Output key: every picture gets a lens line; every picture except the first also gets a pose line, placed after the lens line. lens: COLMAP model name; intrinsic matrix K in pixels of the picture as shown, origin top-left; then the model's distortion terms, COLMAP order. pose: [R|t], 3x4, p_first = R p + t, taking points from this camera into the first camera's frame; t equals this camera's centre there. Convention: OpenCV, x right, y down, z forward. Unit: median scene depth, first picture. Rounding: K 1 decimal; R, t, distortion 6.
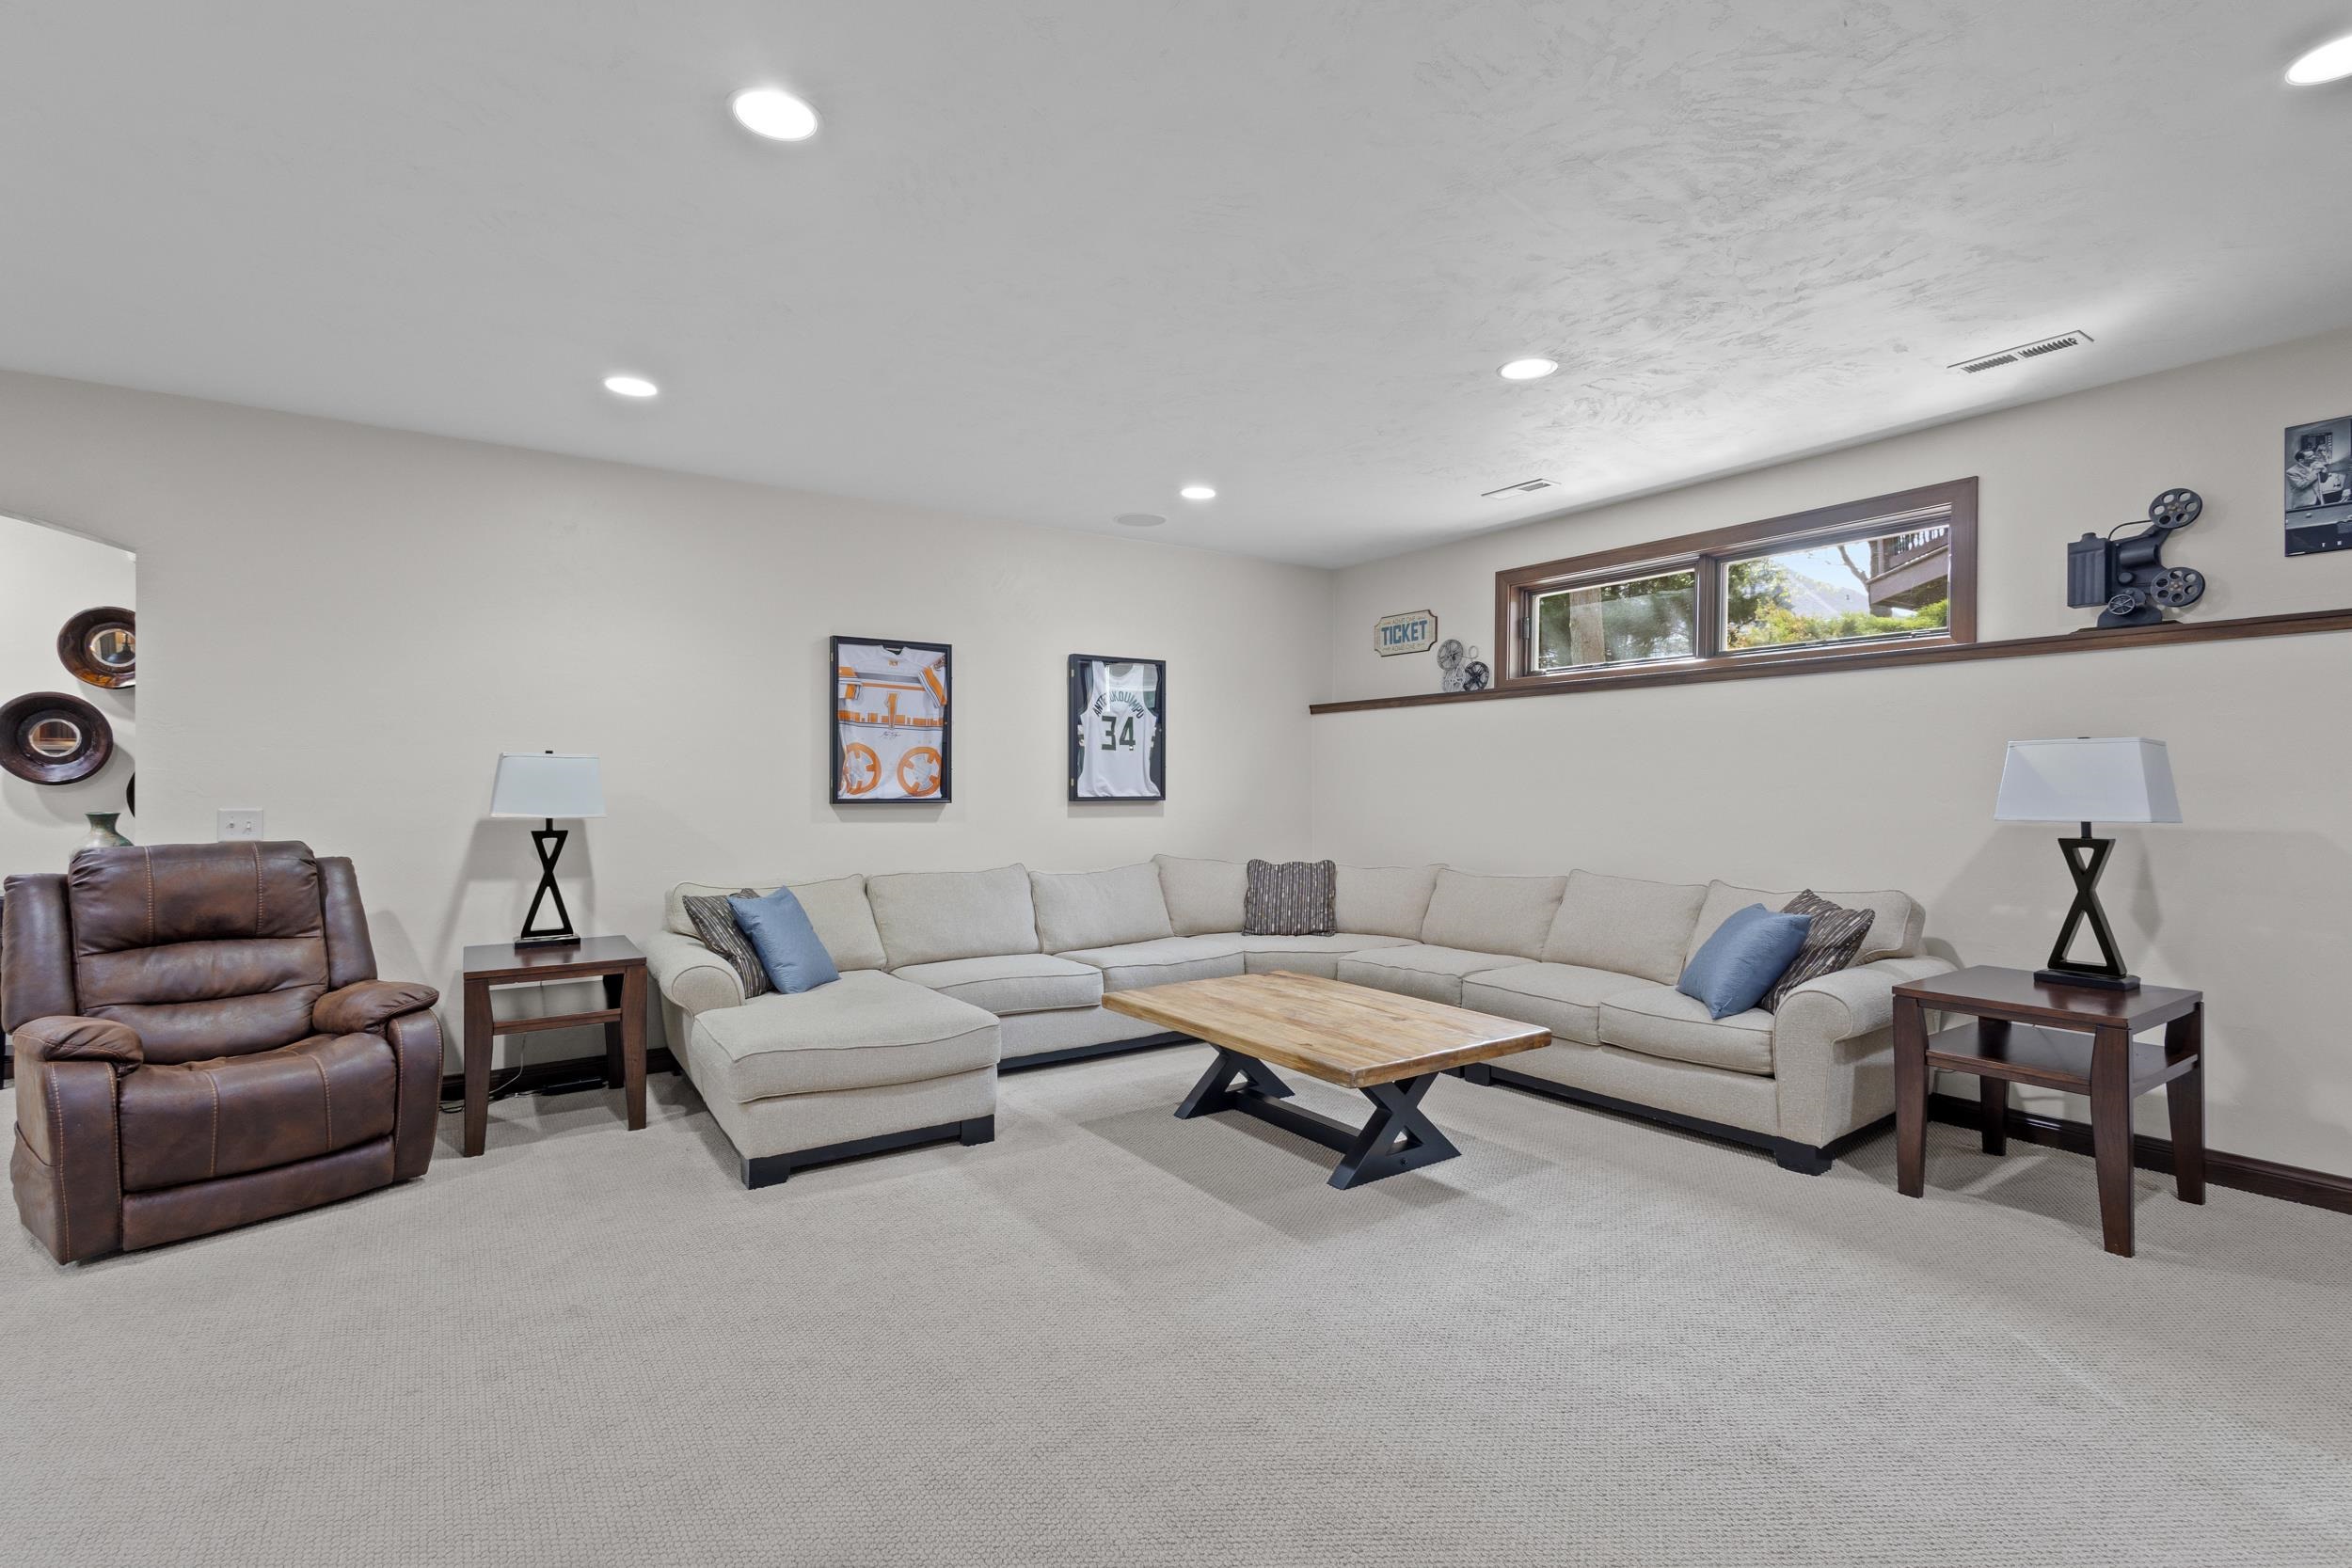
lens RADIAL K [[1074.9, 0, 1189.9], [0, 1074.9, 777.9], [0, 0, 1]] dist [-0.002515, -0.001541]
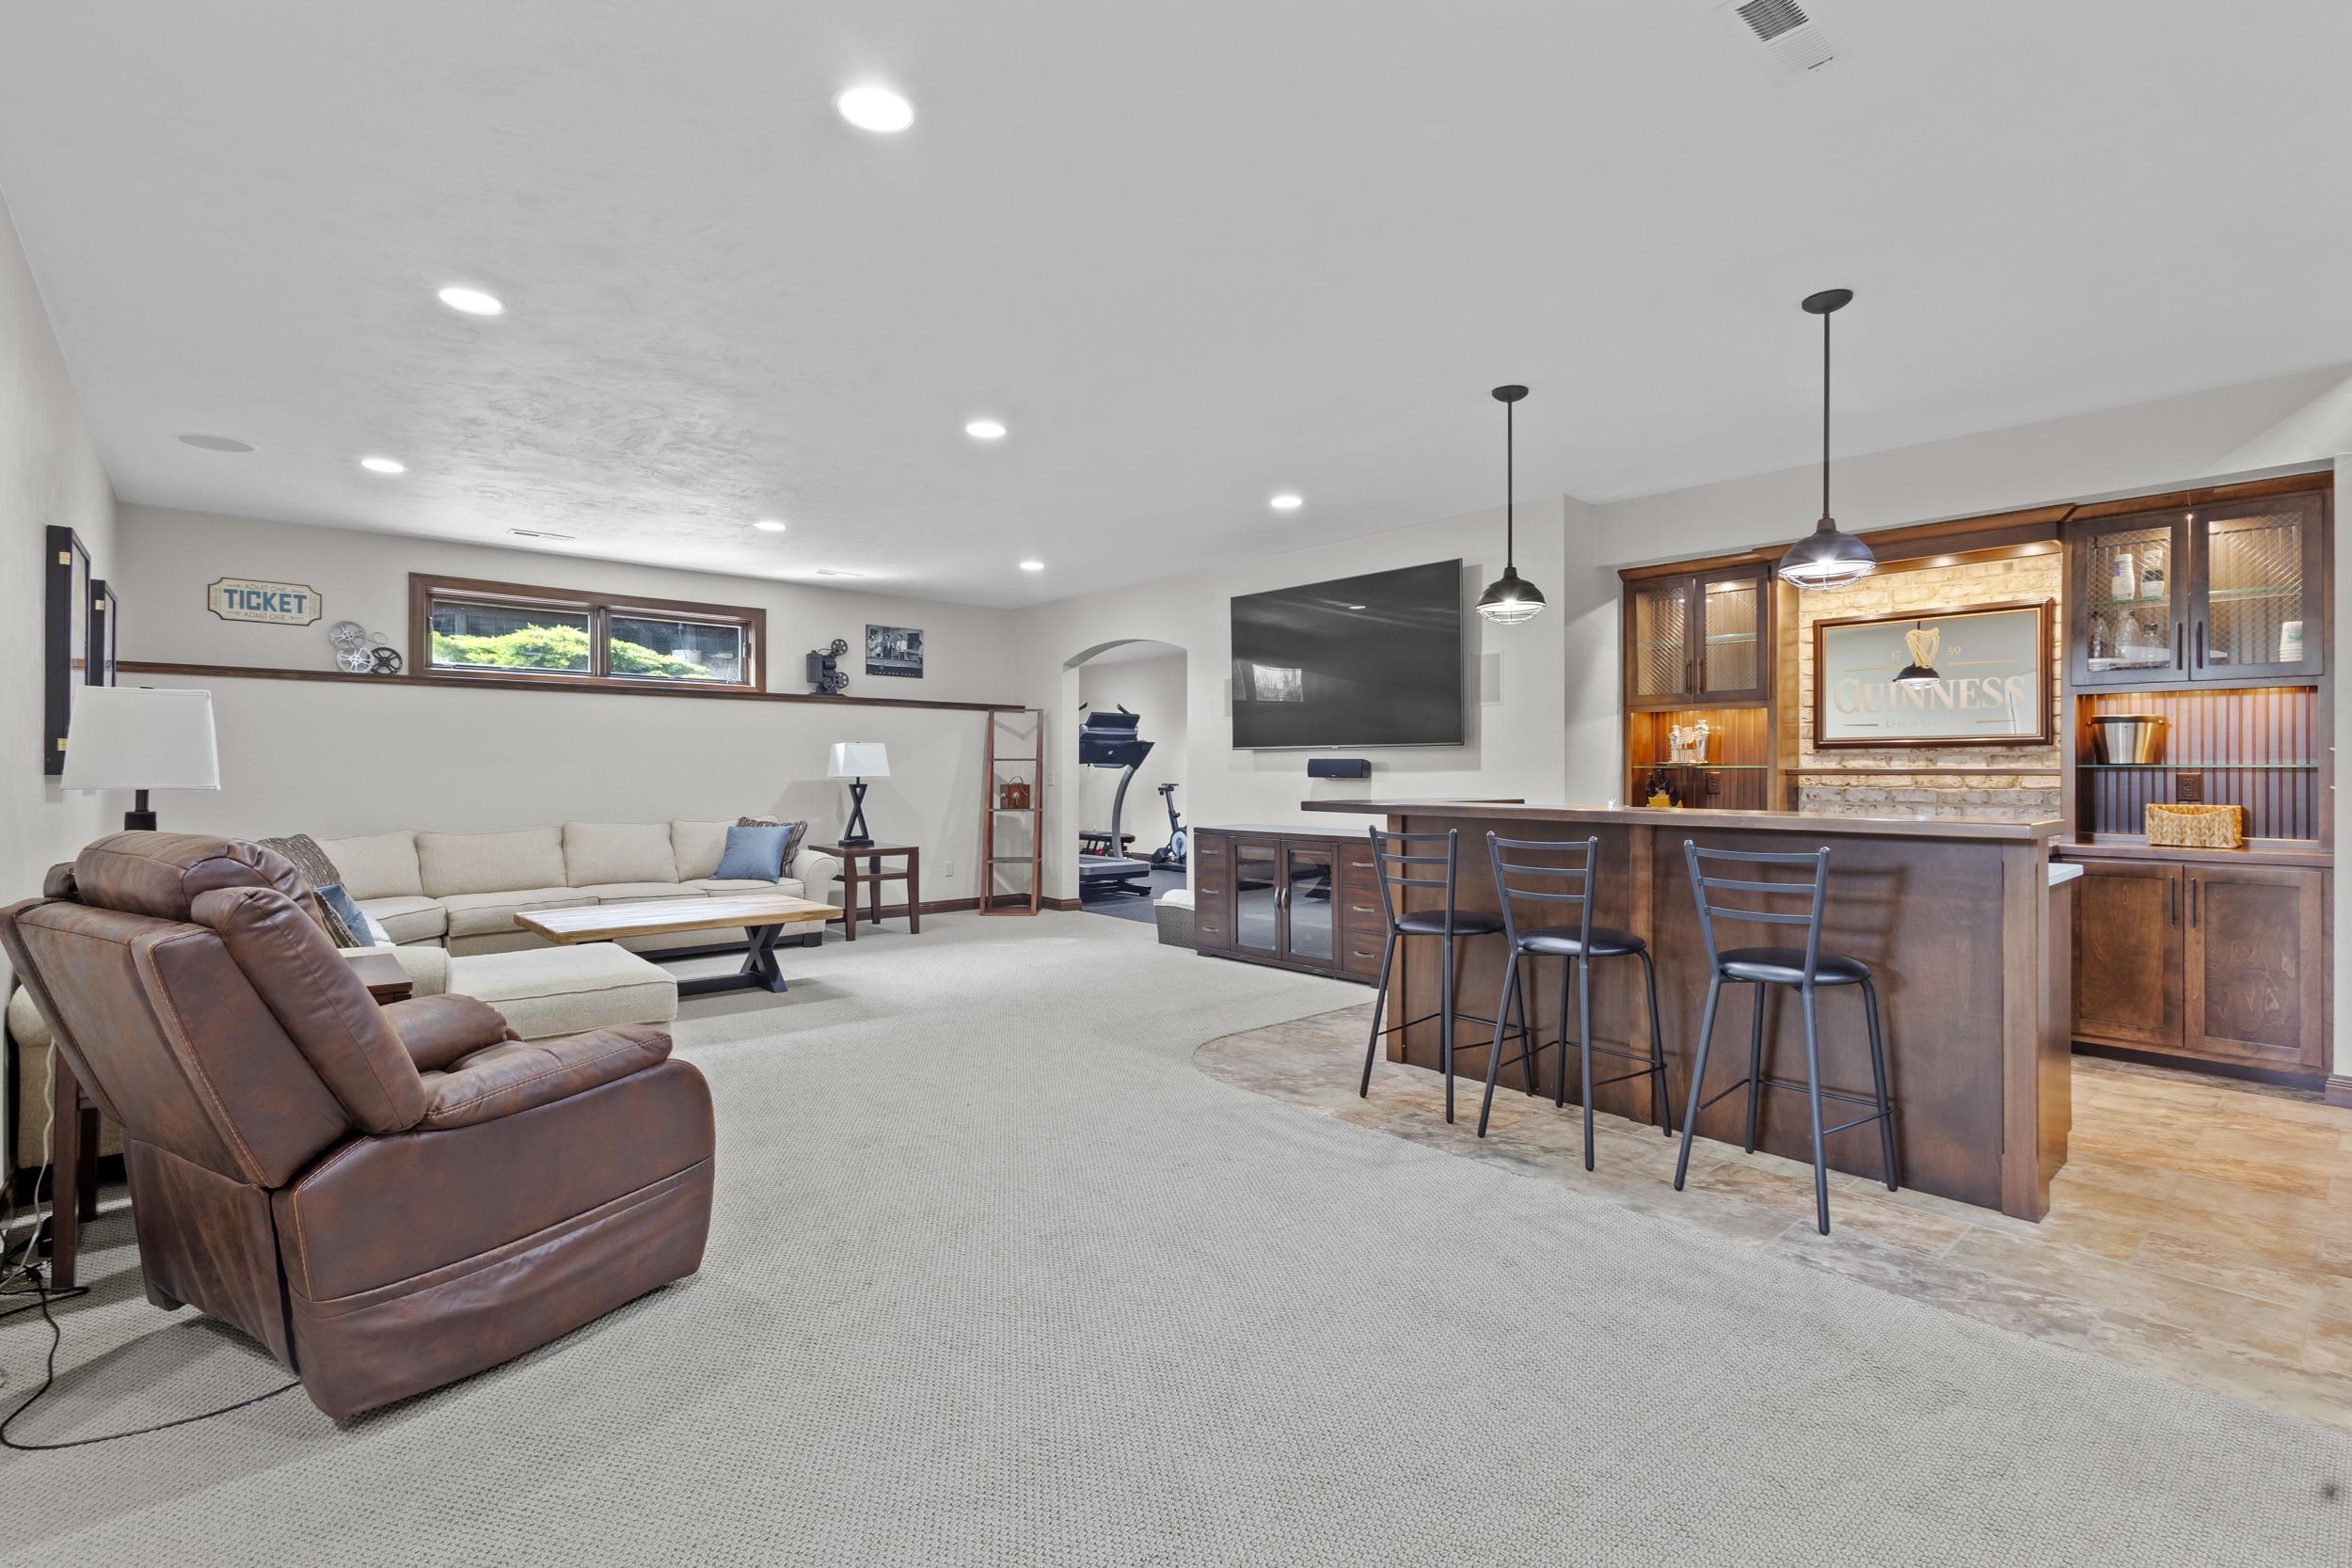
lens RADIAL K [[1074.9, 0, 1172.8], [0, 1074.9, 768.6], [0, 0, 1]] dist [-0.002515, -0.001541]
pose [[-0.130297, 0.002120, 0.991473, -1.314411], [-0.009006, 0.999954, -0.003322, 0.017889], [-0.991434, -0.009362, -0.130272, 0.481078]]
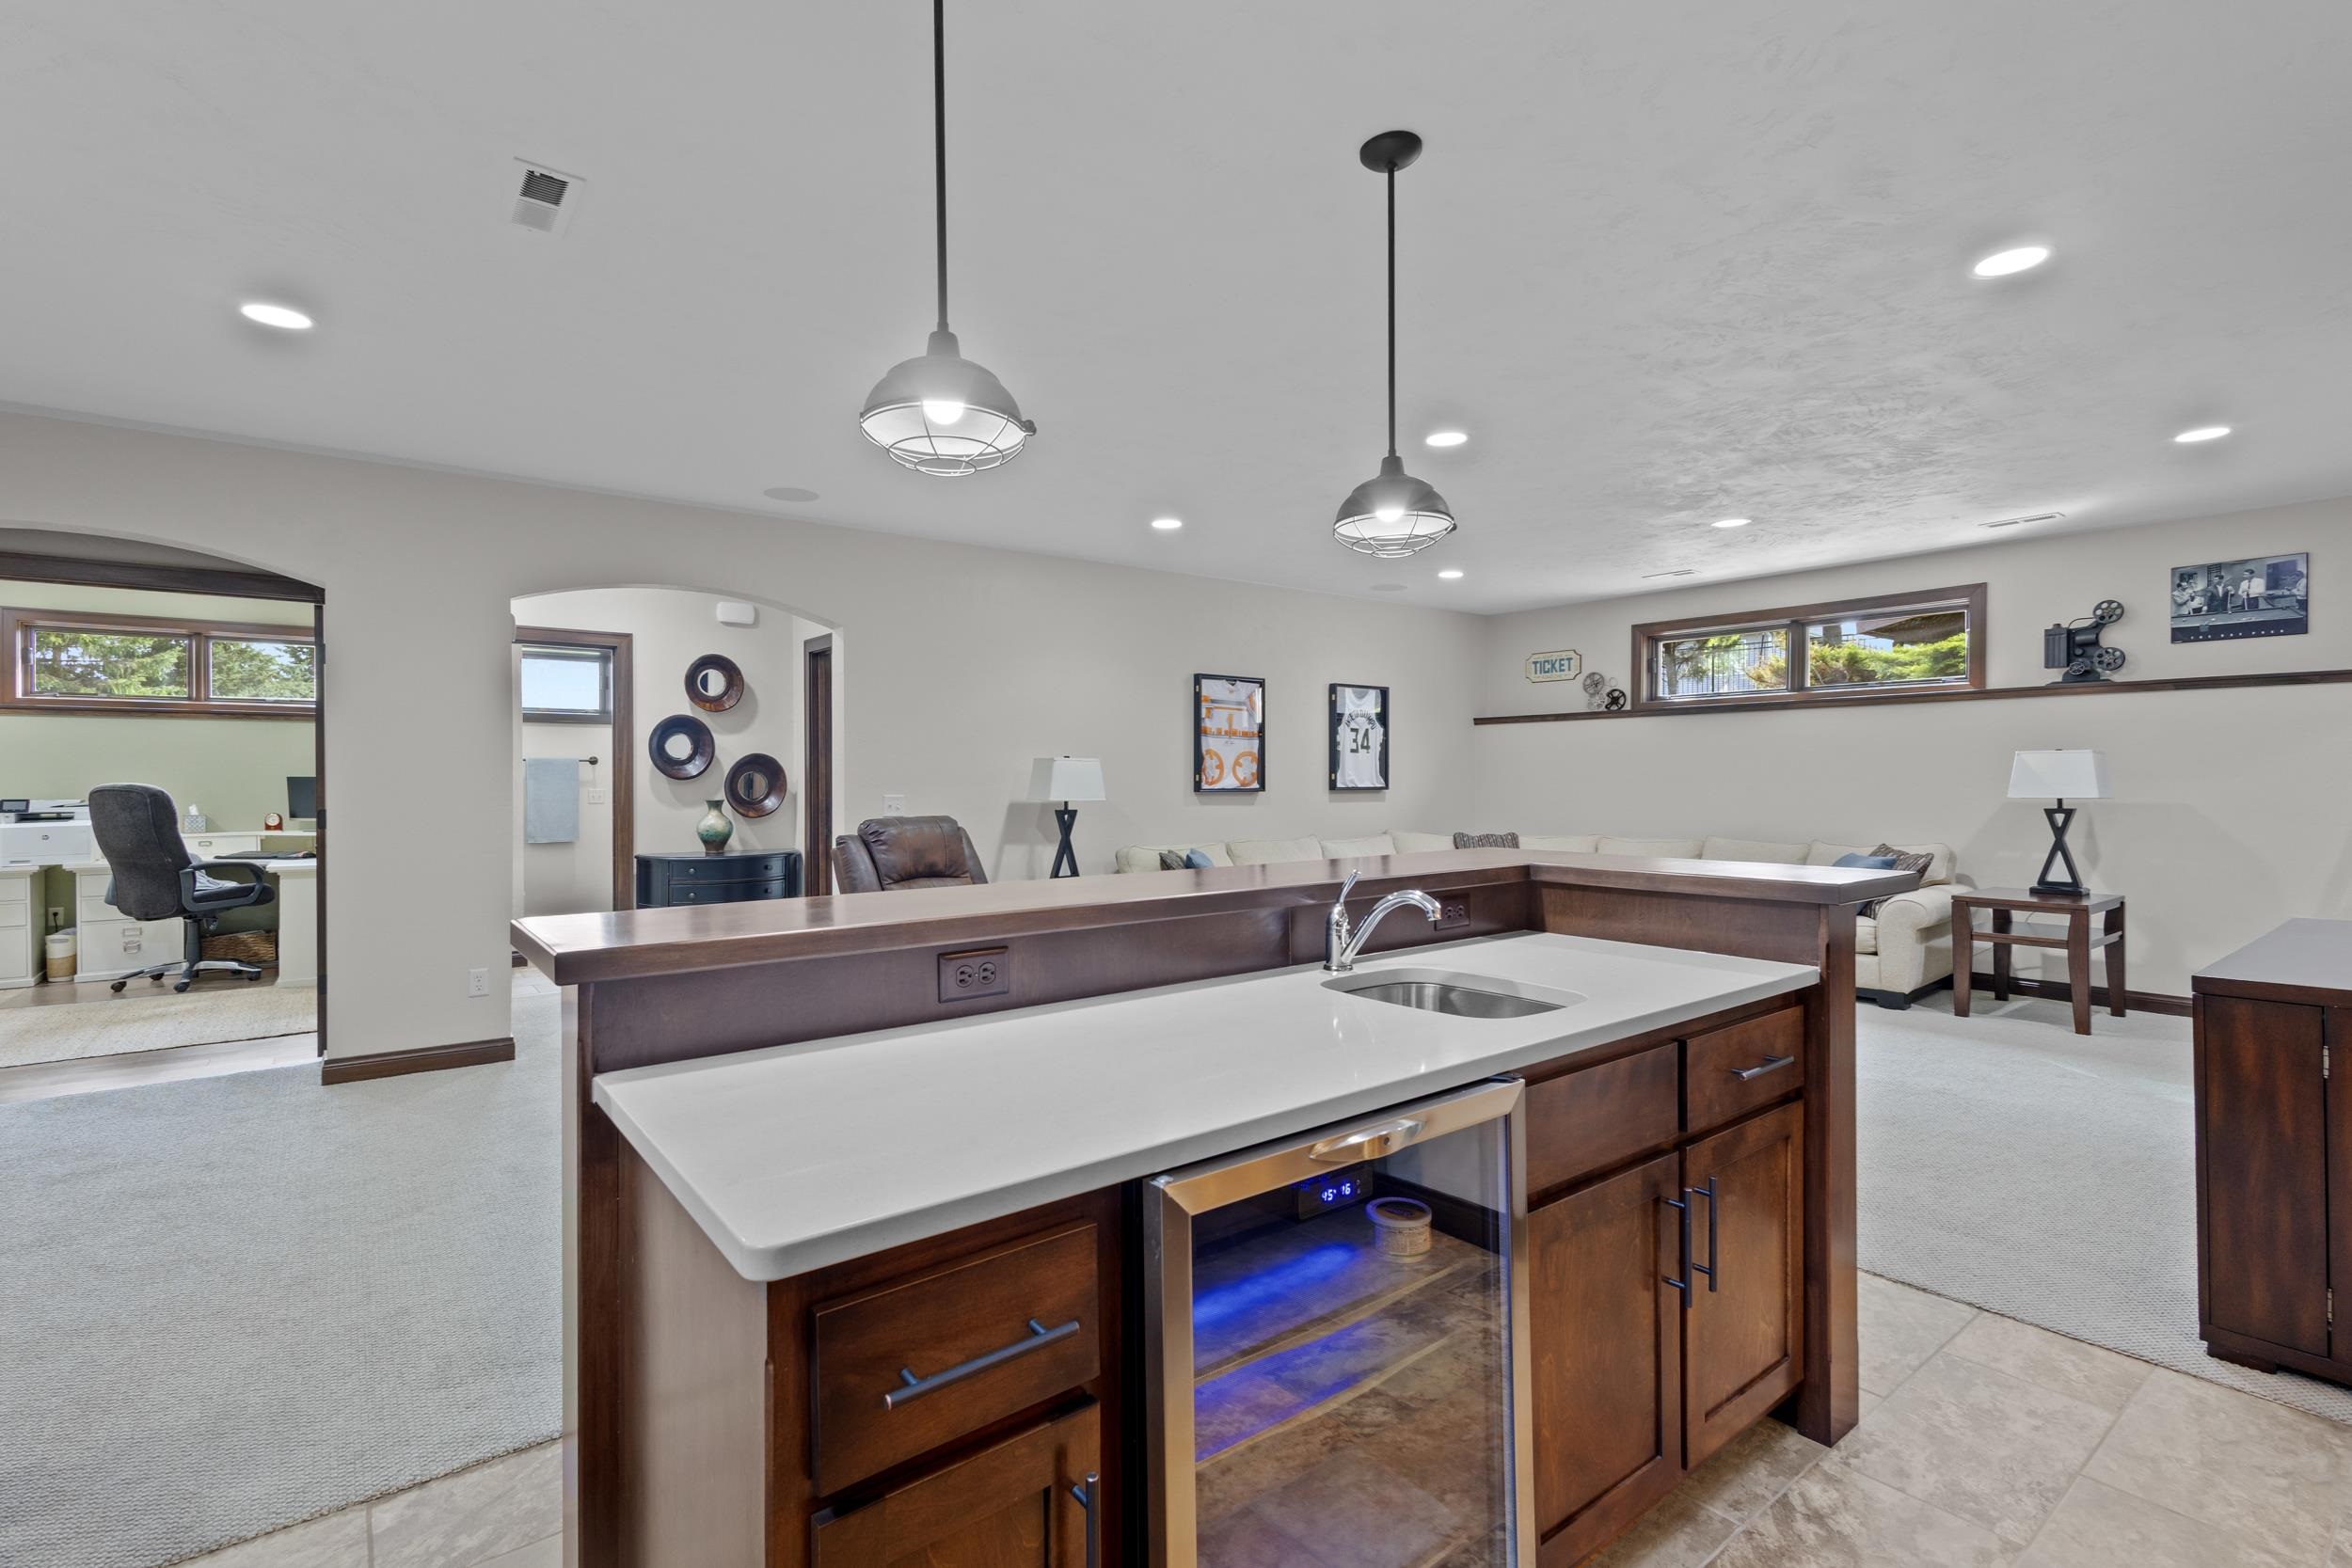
lens RADIAL K [[1074.9, 0, 1183.0], [0, 1074.9, 778.1], [0, 0, 1]] dist [-0.002515, -0.001541]
pose [[0.998500, -0.001825, 0.054728, -0.518721], [0.001504, 0.999981, 0.005909, -0.003264], [-0.054737, -0.005817, 0.998484, -0.500611]]
